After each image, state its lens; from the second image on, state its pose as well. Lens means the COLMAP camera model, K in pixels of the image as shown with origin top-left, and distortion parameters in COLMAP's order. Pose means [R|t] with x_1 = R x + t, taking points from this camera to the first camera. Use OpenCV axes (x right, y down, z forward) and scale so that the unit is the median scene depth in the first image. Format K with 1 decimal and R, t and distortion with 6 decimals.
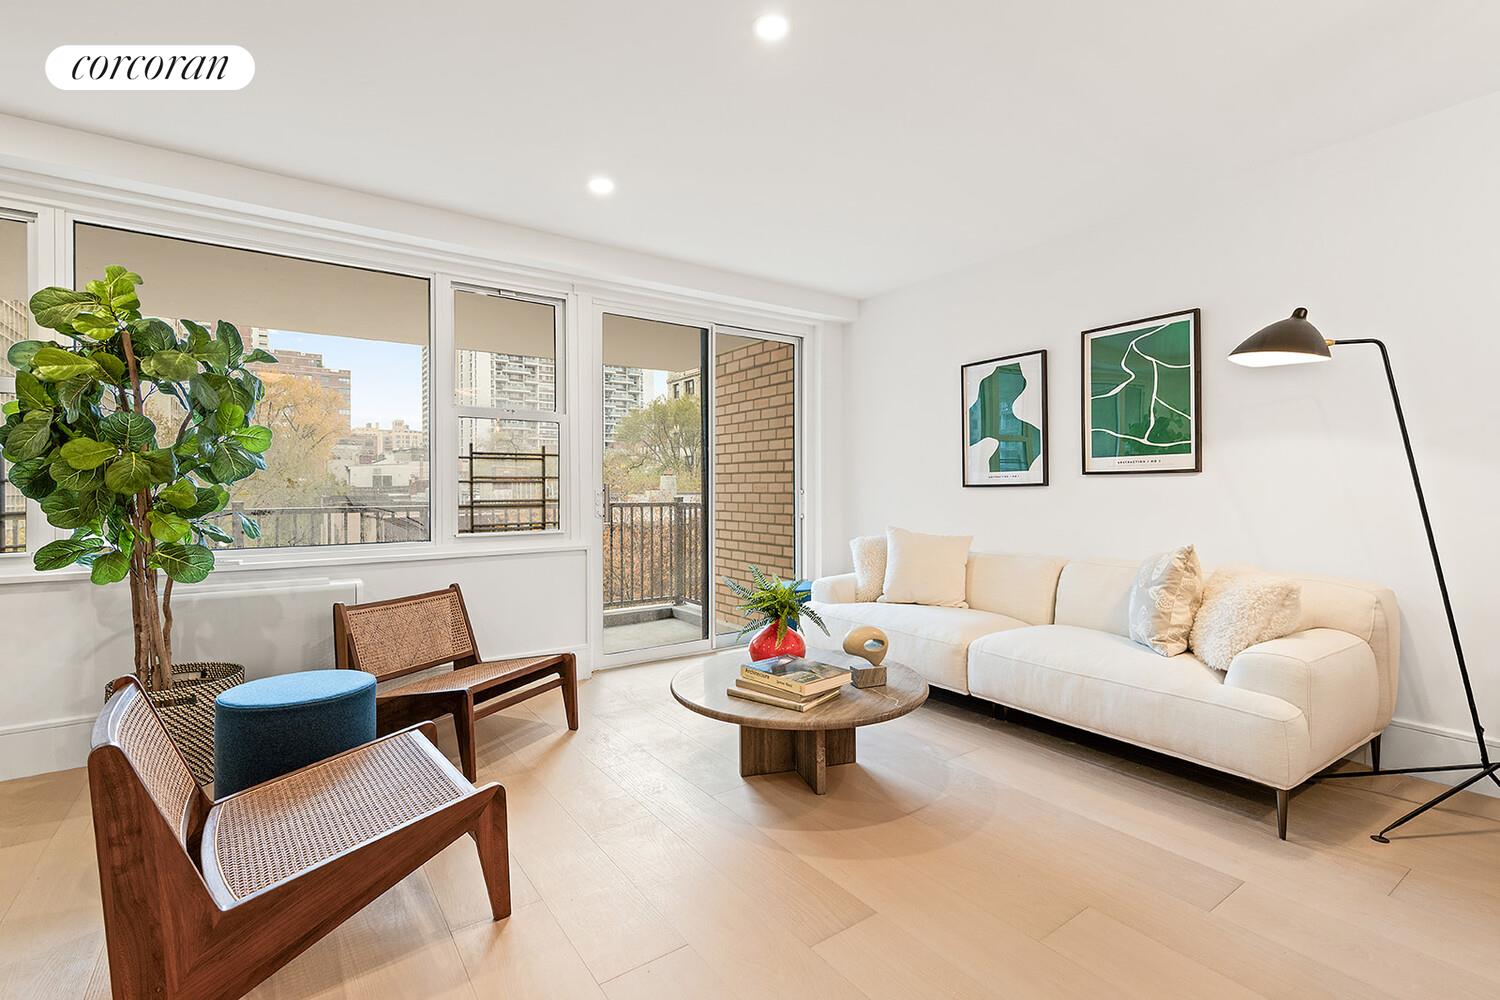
lens RADIAL K [[709.0, 0, 750.0], [0, 709.0, 500.0], [0, 0, 1]] dist [-0.000640, -0.000630]
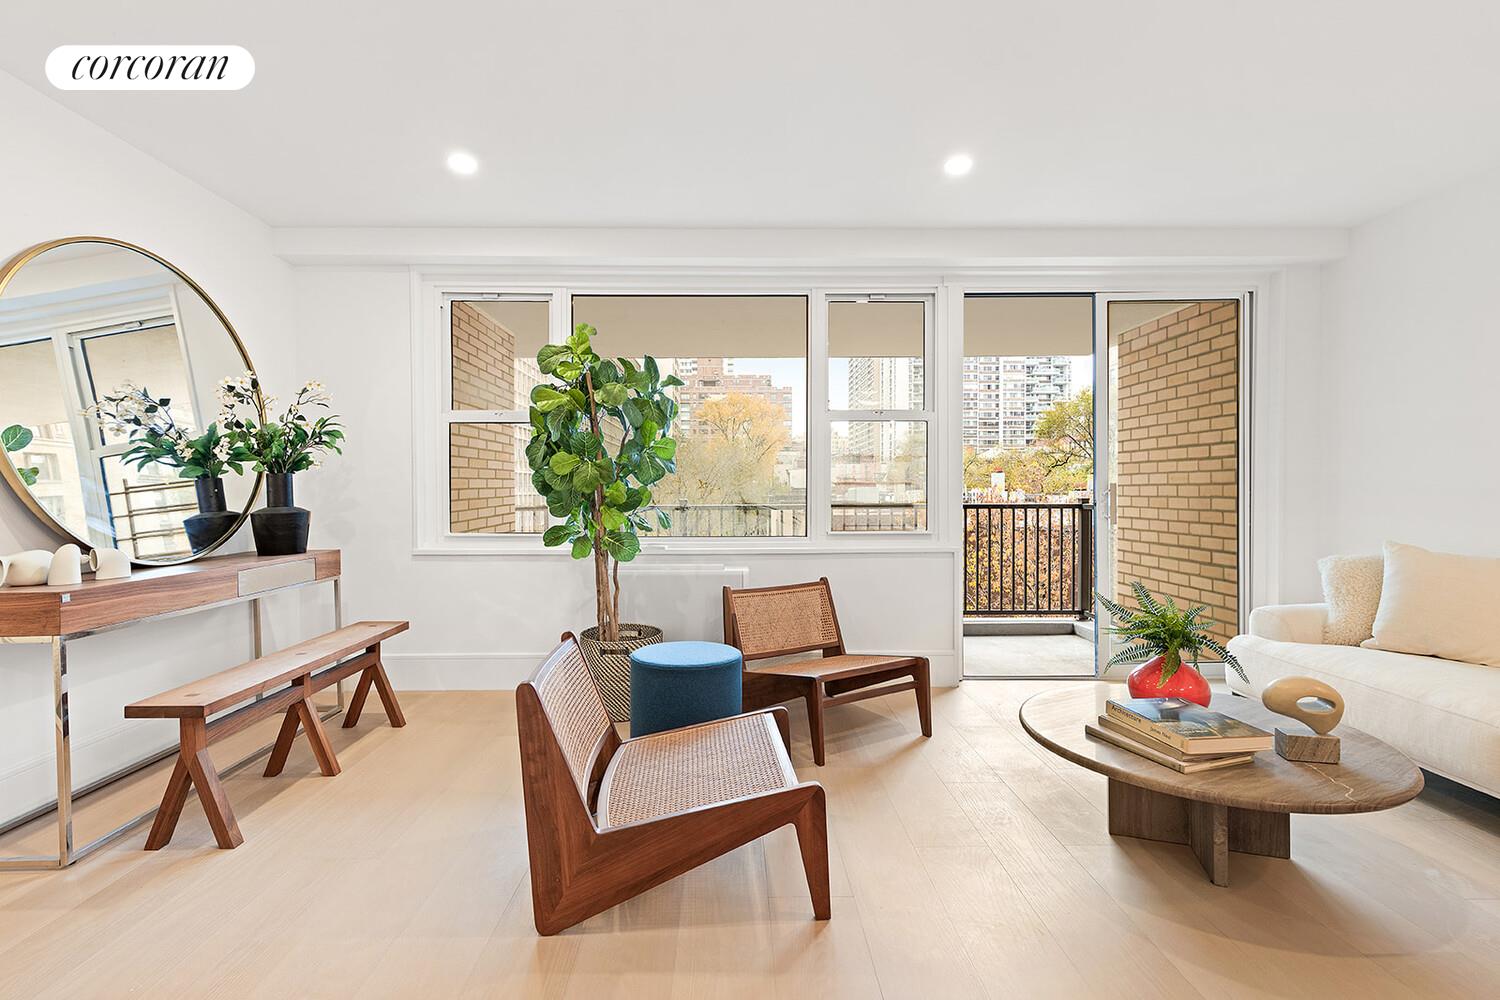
lens RADIAL K [[701.5, 0, 745.1], [0, 701.5, 509.3], [0, 0, 1]] dist [0.000513, -0.000676]
pose [[0.807104, 0.015994, -0.590192, 0.125175], [-0.008701, 0.999847, 0.015197, 0.000349], [0.590345, -0.007131, 0.807119, 0.085925]]
